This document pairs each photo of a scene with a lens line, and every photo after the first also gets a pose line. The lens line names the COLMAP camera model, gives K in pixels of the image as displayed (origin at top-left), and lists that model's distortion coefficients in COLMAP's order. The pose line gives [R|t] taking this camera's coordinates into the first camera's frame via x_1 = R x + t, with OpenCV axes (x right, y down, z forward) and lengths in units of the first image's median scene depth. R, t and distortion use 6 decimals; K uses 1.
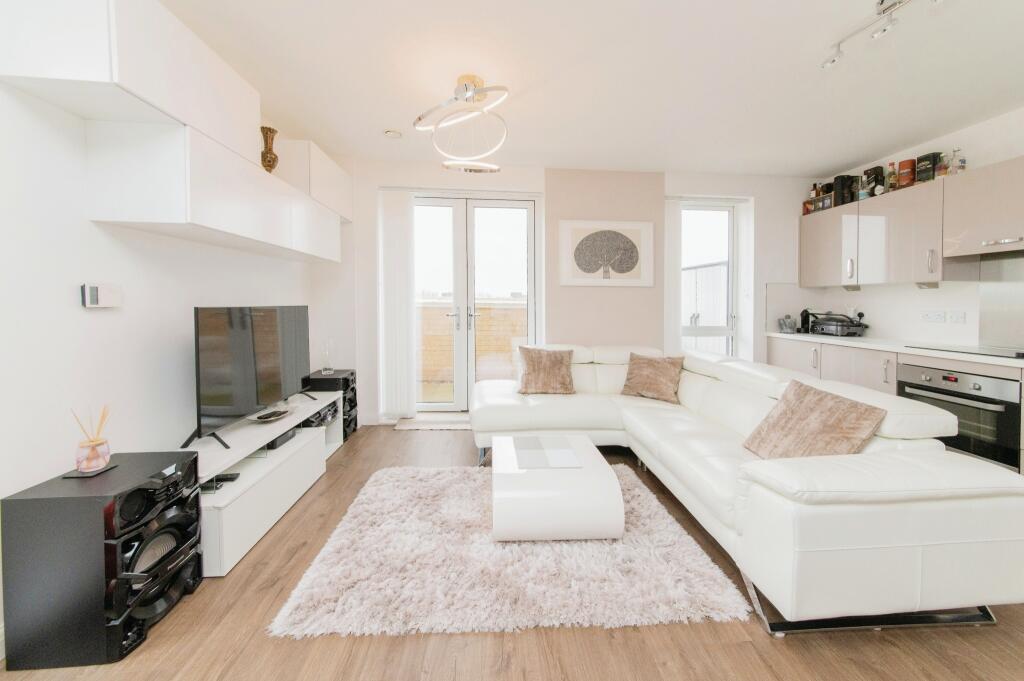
lens RADIAL K [[366.1, 0, 513.0], [0, 366.1, 324.3], [0, 0, 1]] dist [-0.000970, -0.000154]
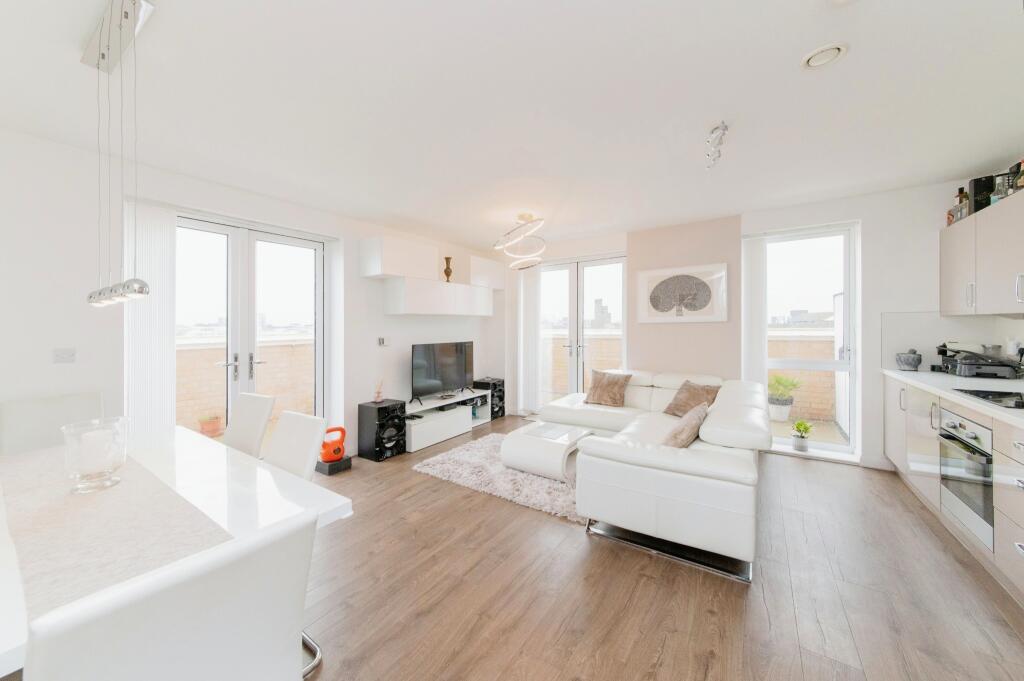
lens RADIAL K [[351.9, 0, 512.0], [0, 351.9, 340.5], [0, 0, 1]] dist [0.001078, 0.000102]
pose [[0.794619, -0.001036, -0.607108, 0.631743], [-0.013353, 0.999727, -0.019184, -0.022430], [0.606962, 0.023351, 0.794388, -0.269278]]
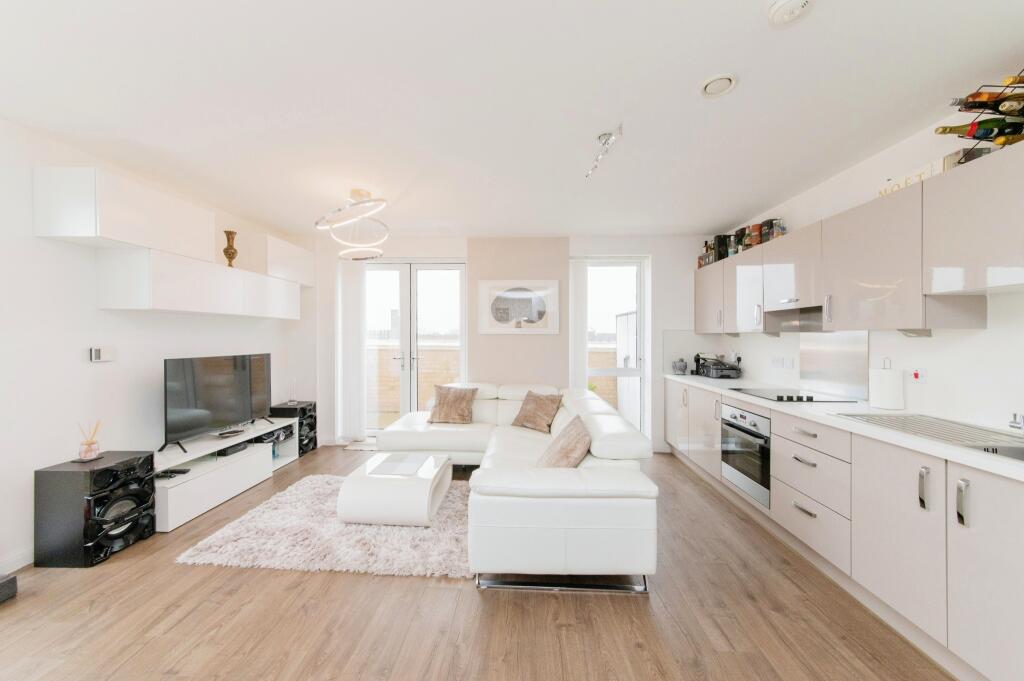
lens RADIAL K [[354.2, 0, 501.9], [0, 354.2, 353.5], [0, 0, 1]] dist [0.000395, 0.000337]
pose [[0.992477, -0.001225, -0.122425, 0.420562], [-0.000890, 0.999851, -0.017216, -0.026995], [0.122428, 0.017196, 0.992328, -0.178810]]
